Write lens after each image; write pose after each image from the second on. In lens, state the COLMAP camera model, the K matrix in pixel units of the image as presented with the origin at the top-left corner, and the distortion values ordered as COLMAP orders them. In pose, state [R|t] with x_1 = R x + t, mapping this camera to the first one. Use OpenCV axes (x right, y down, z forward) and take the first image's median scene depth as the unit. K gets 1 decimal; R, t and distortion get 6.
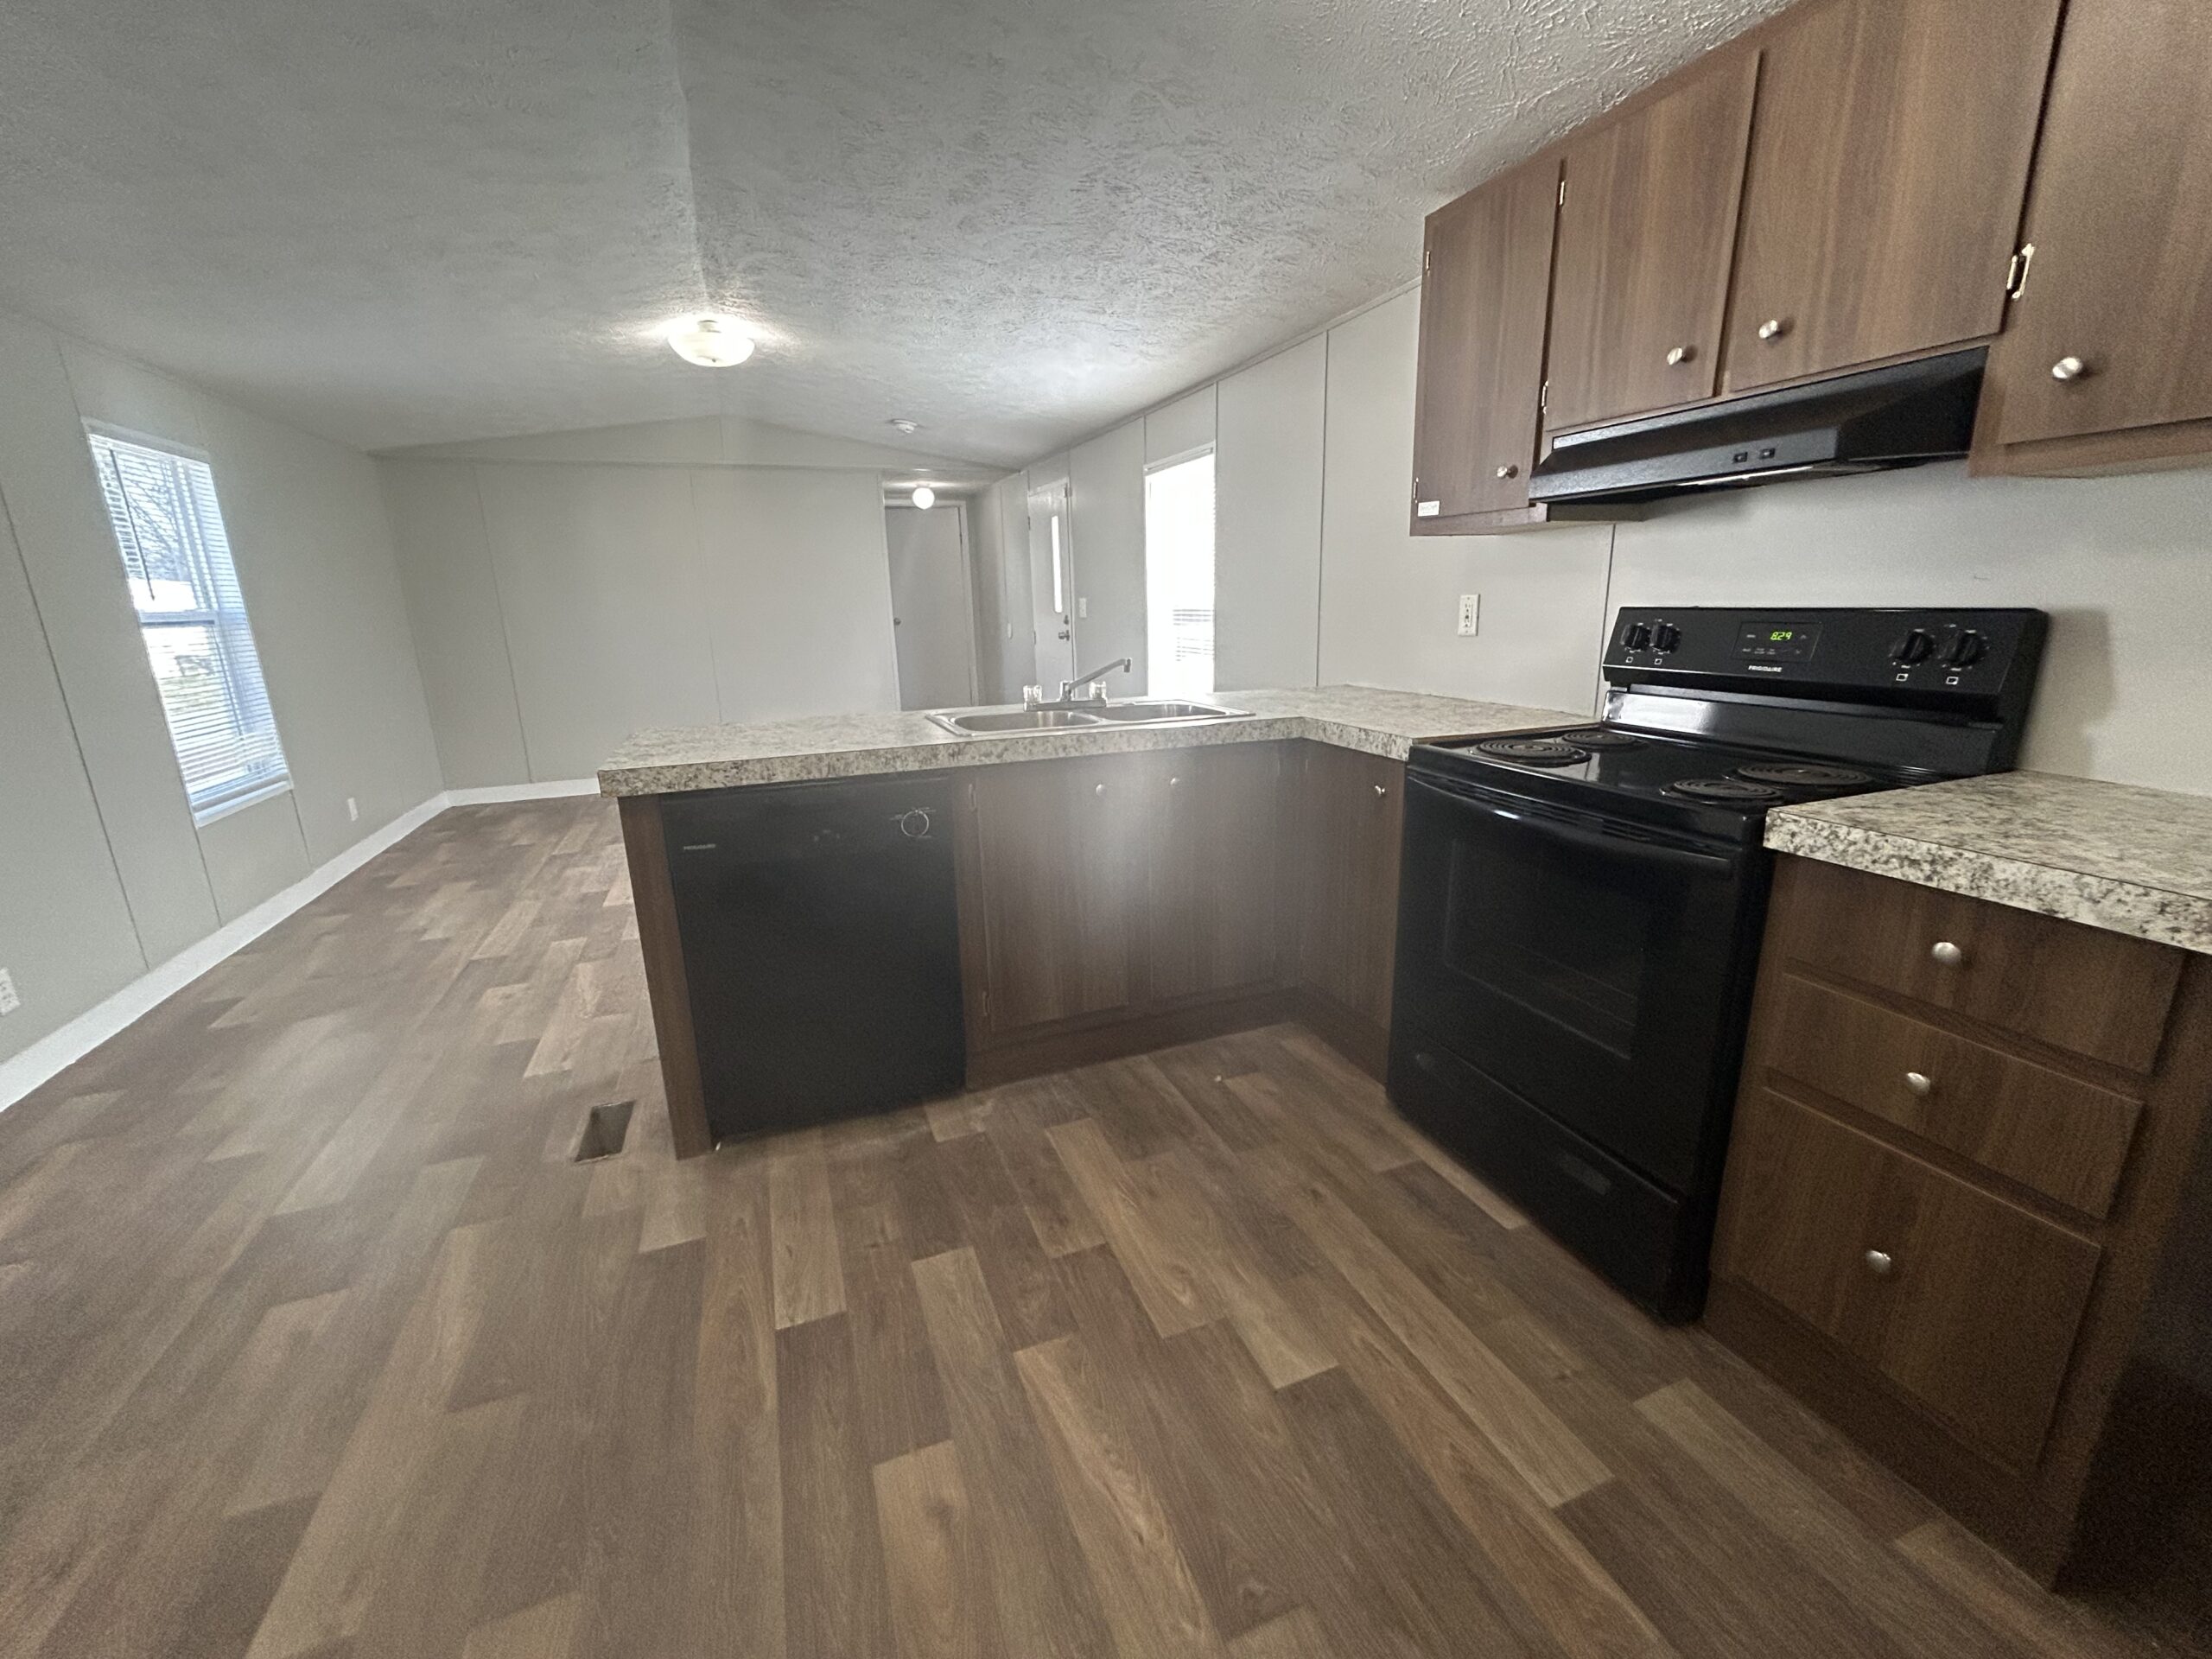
lens RADIAL K [[895.4, 0, 1110.1], [0, 895.4, 825.4], [0, 0, 1]] dist [-0.000765, 0.000553]
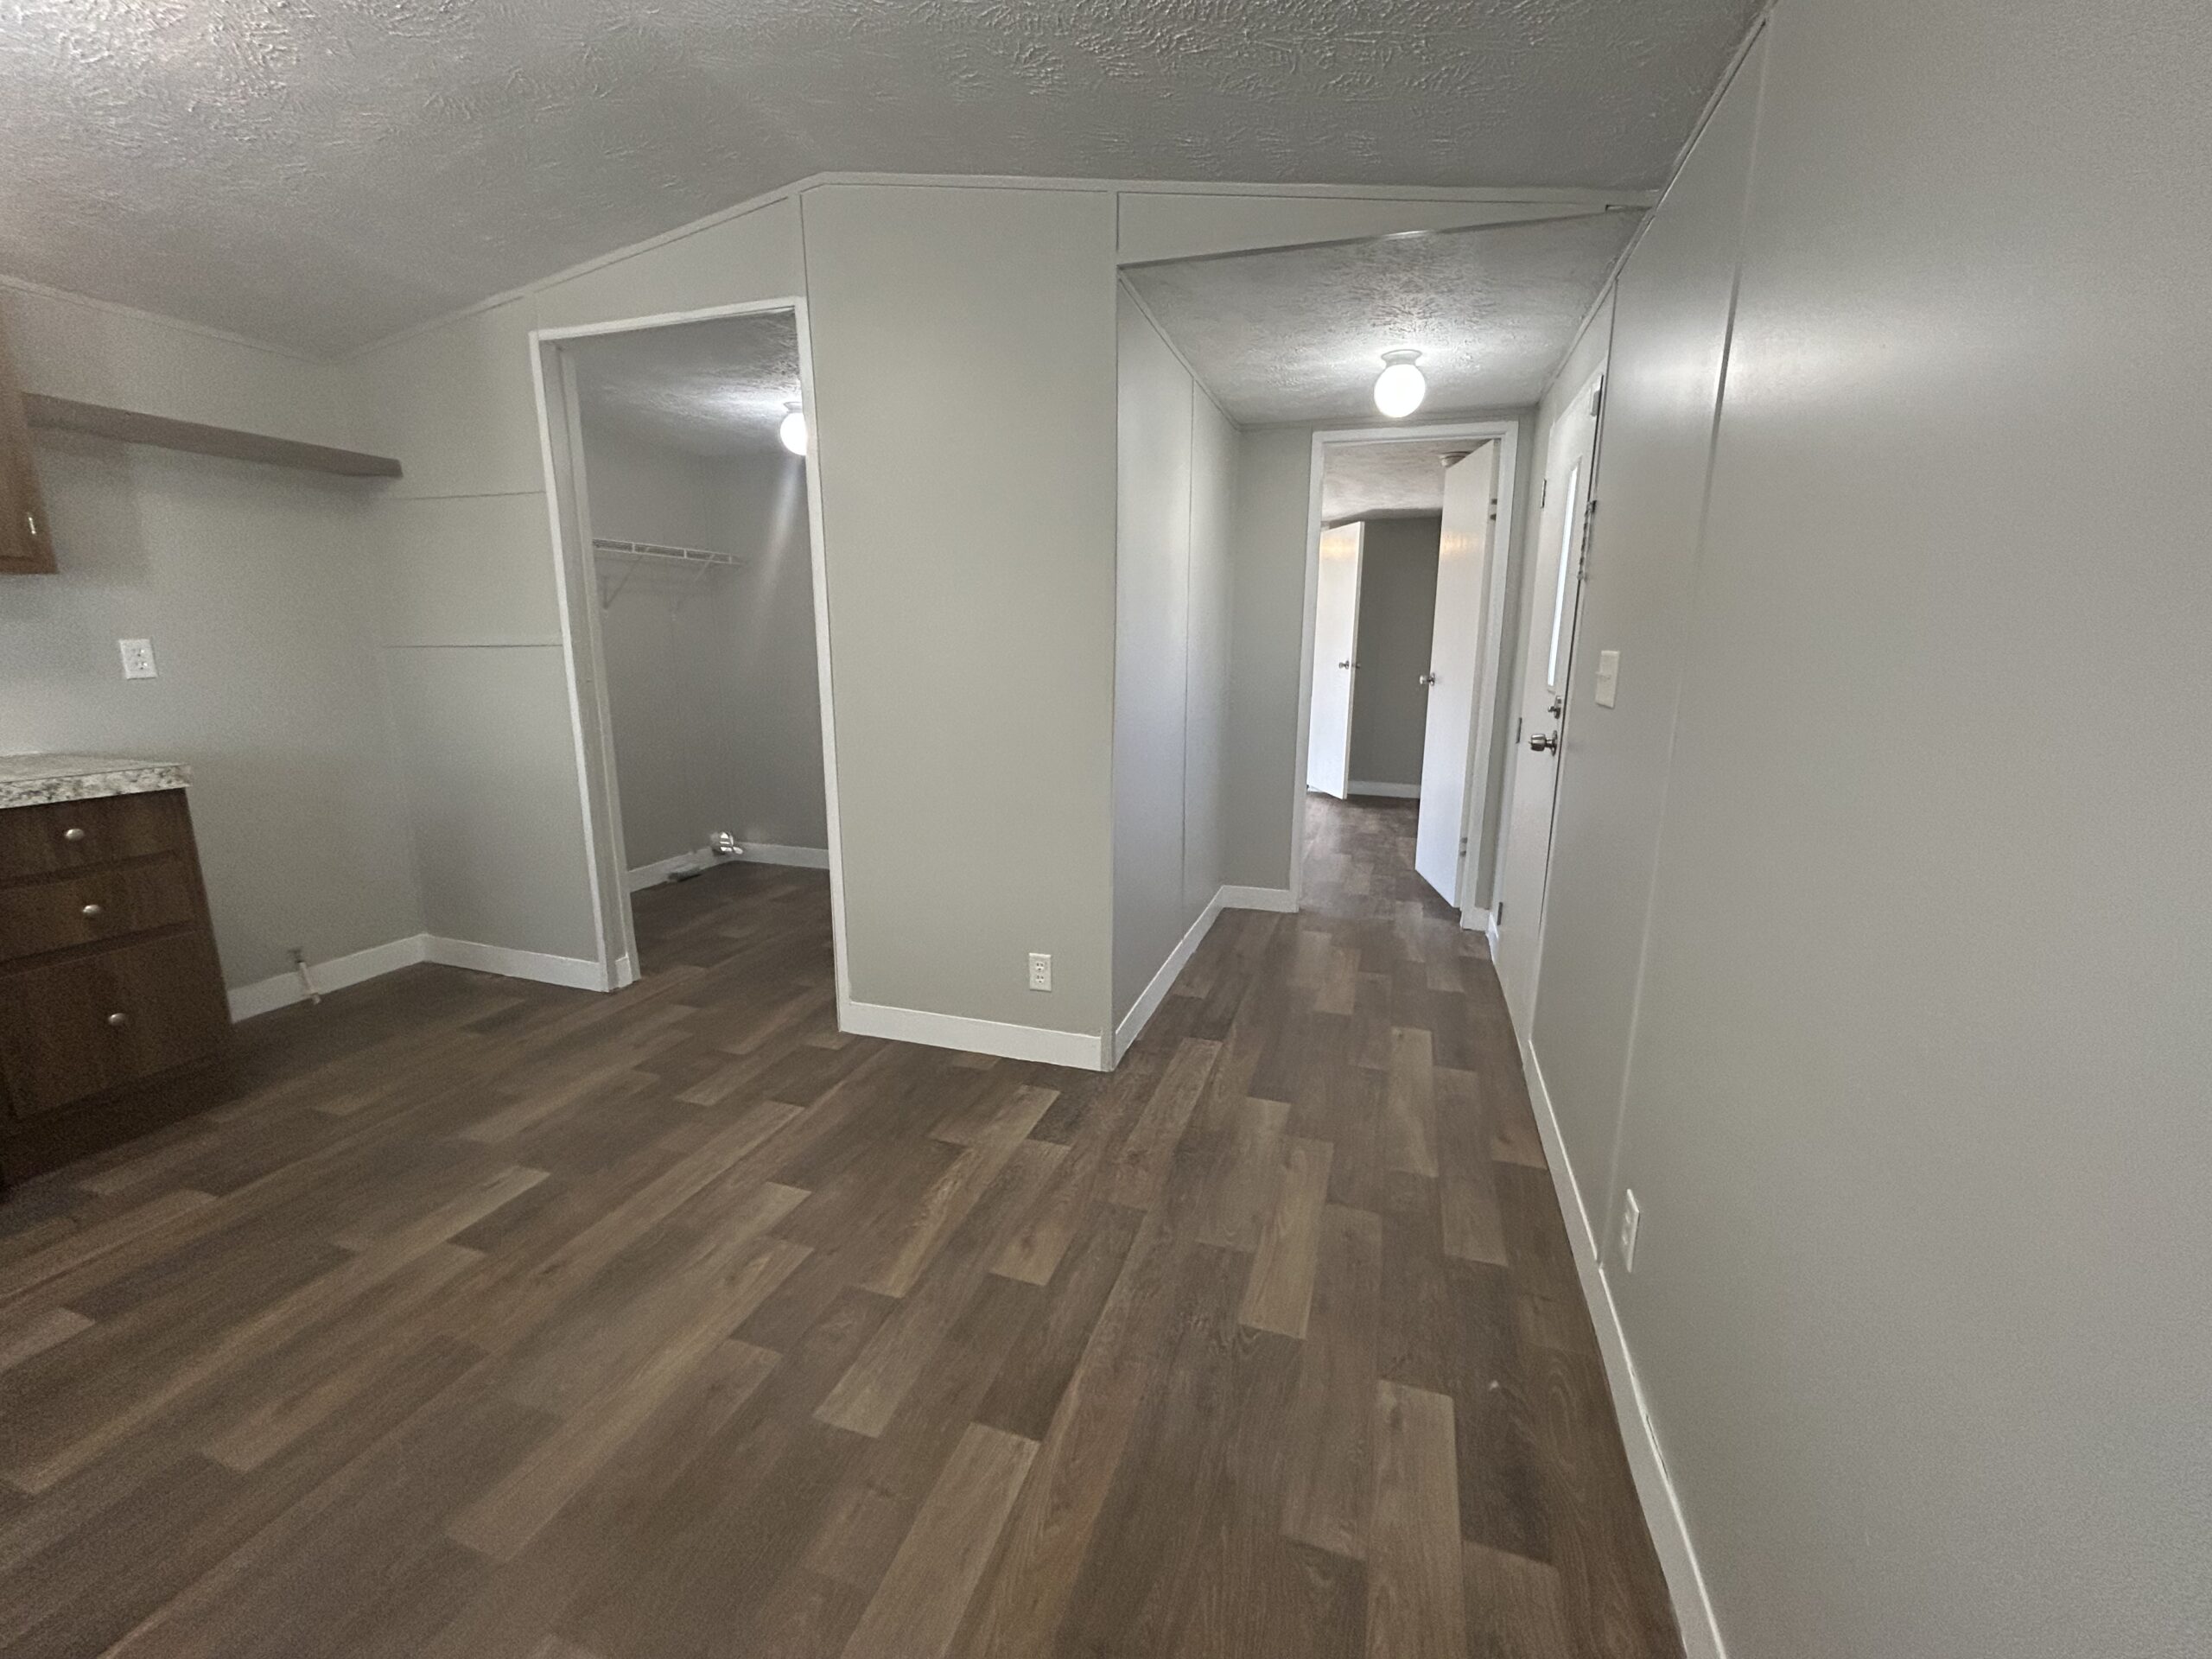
lens RADIAL K [[895.4, 0, 1110.4], [0, 895.4, 822.9], [0, 0, 1]] dist [-0.000765, 0.000553]
pose [[-0.772607, -0.111627, 0.624995, -1.314781], [0.167356, 0.913797, 0.370090, -0.144844], [-0.612431, 0.390530, -0.687324, 0.669430]]
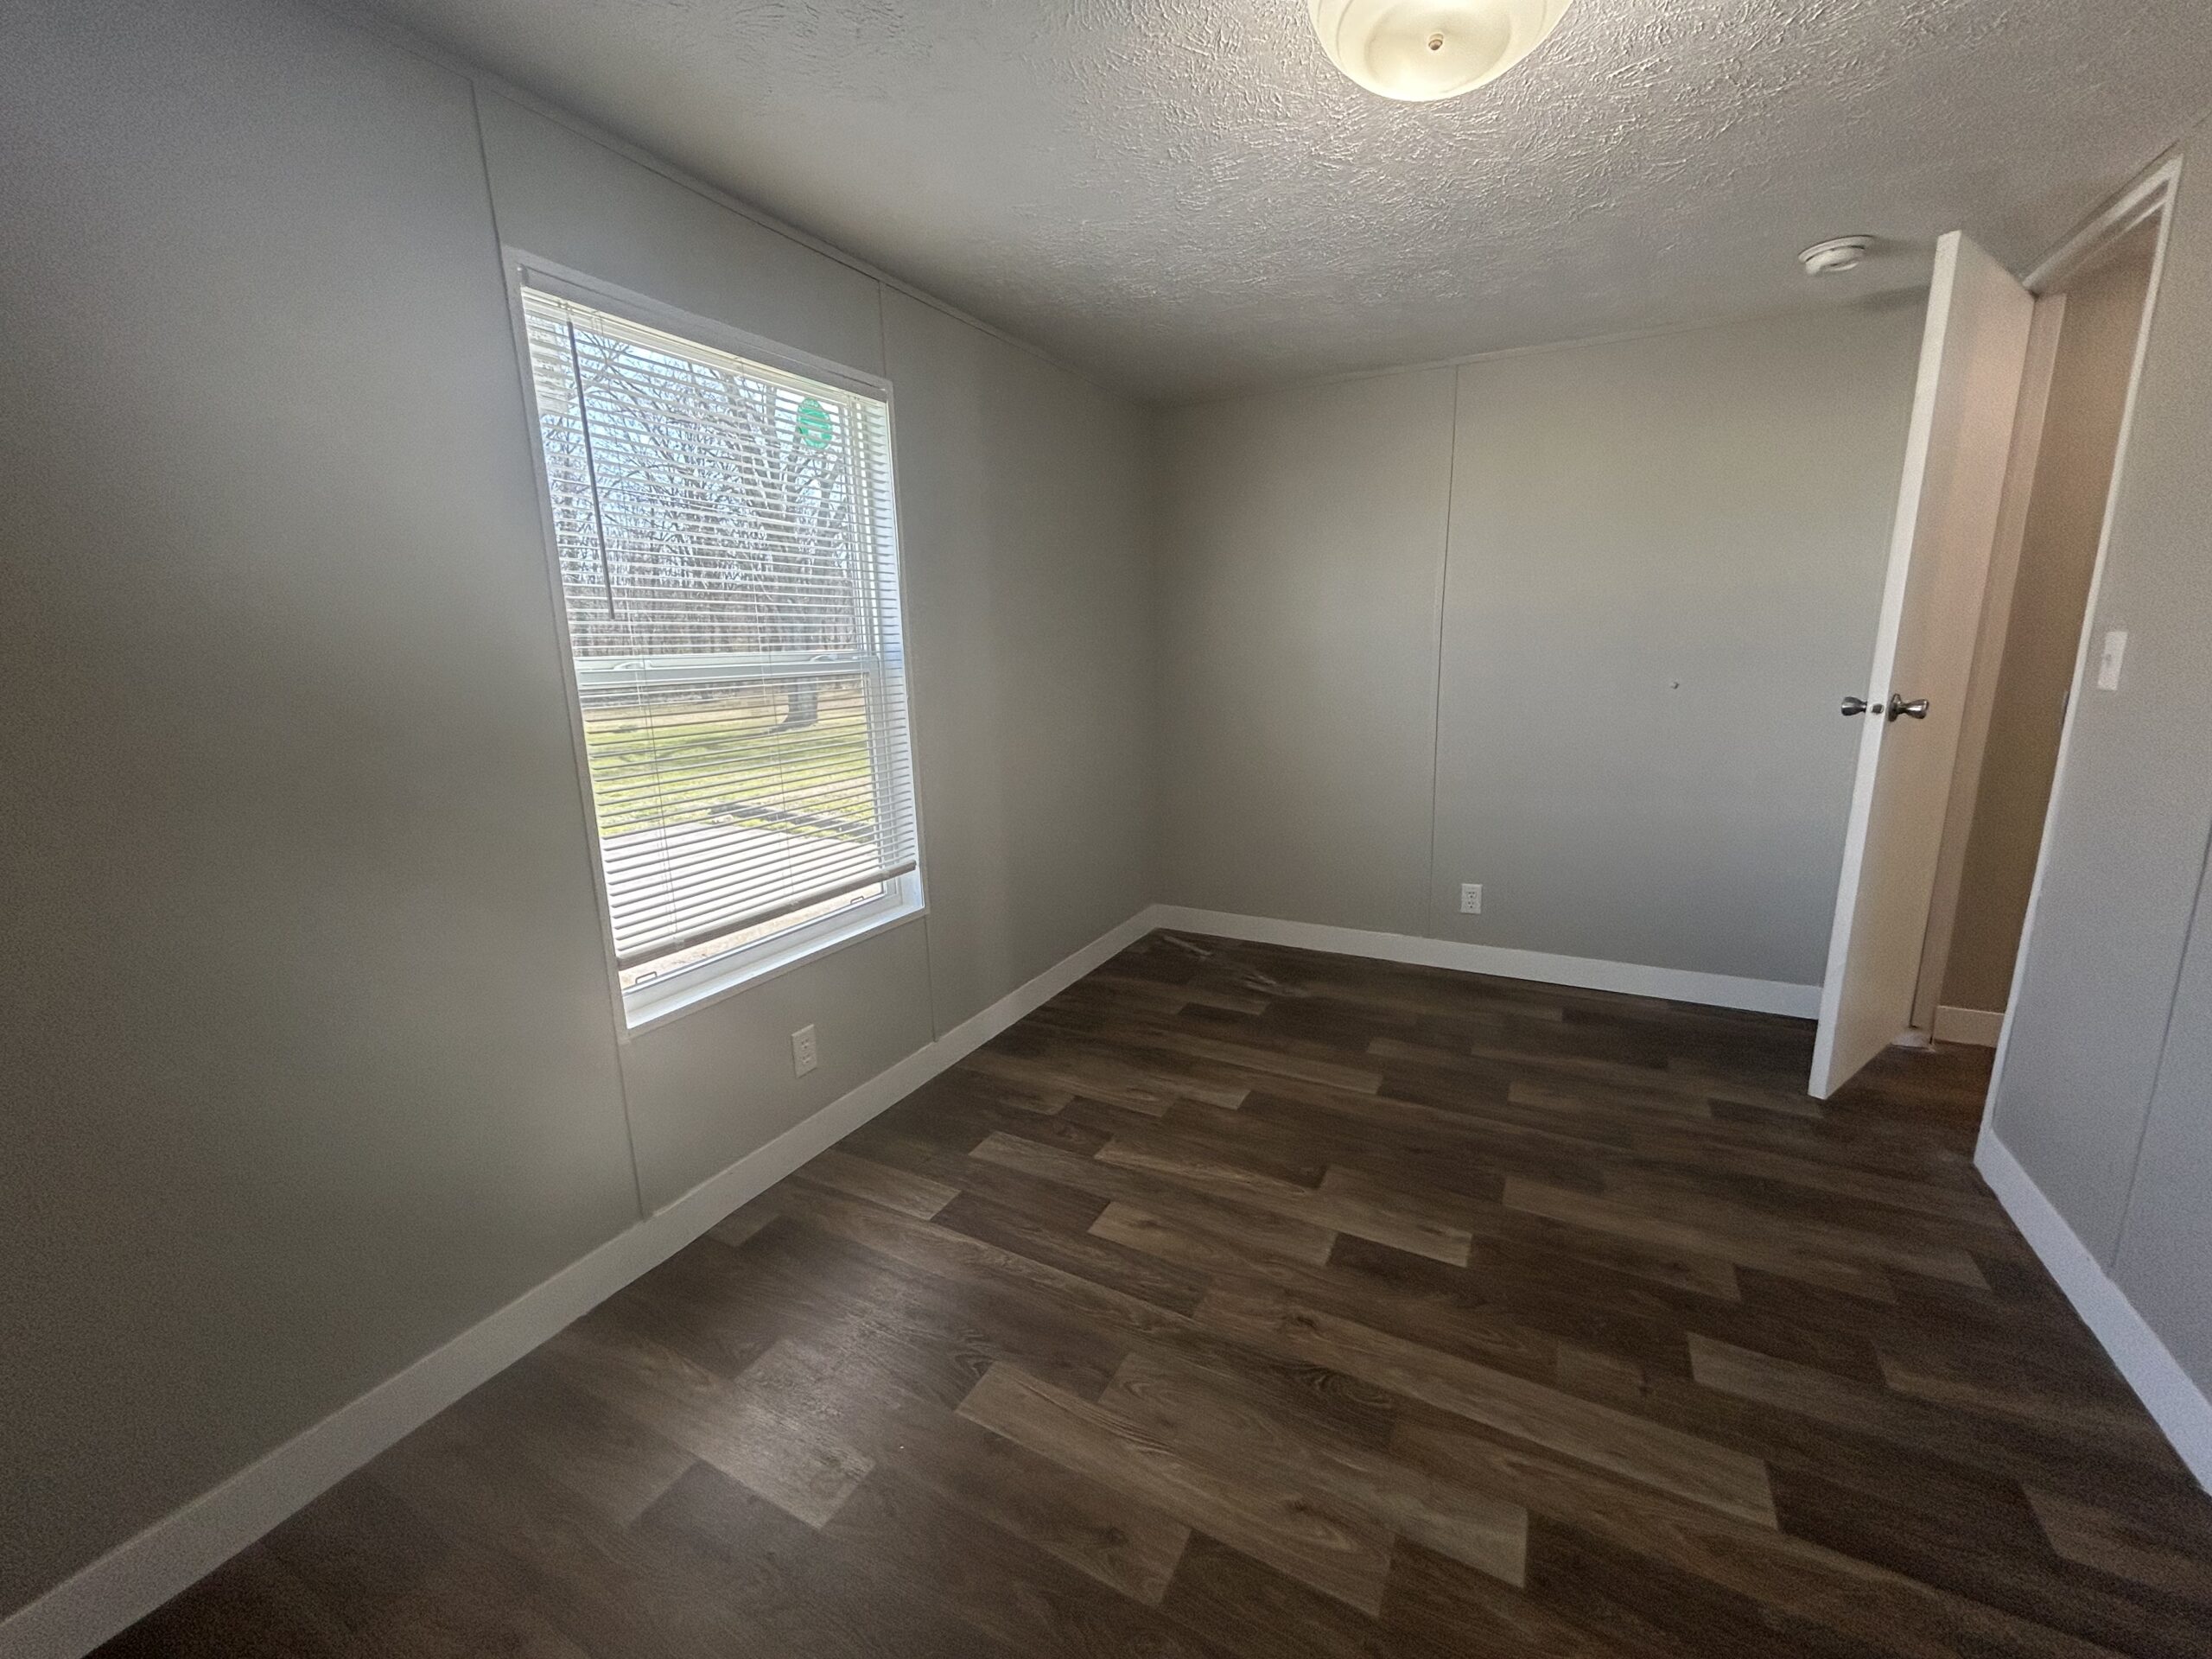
lens RADIAL K [[895.4, 0, 1105.2], [0, 895.4, 823.0], [0, 0, 1]] dist [-0.000765, 0.000553]
pose [[0.759173, -0.120932, 0.639556, -0.902940], [0.159491, 0.987196, -0.002654, 0.061105], [-0.631046, 0.104018, 0.768740, -0.166329]]
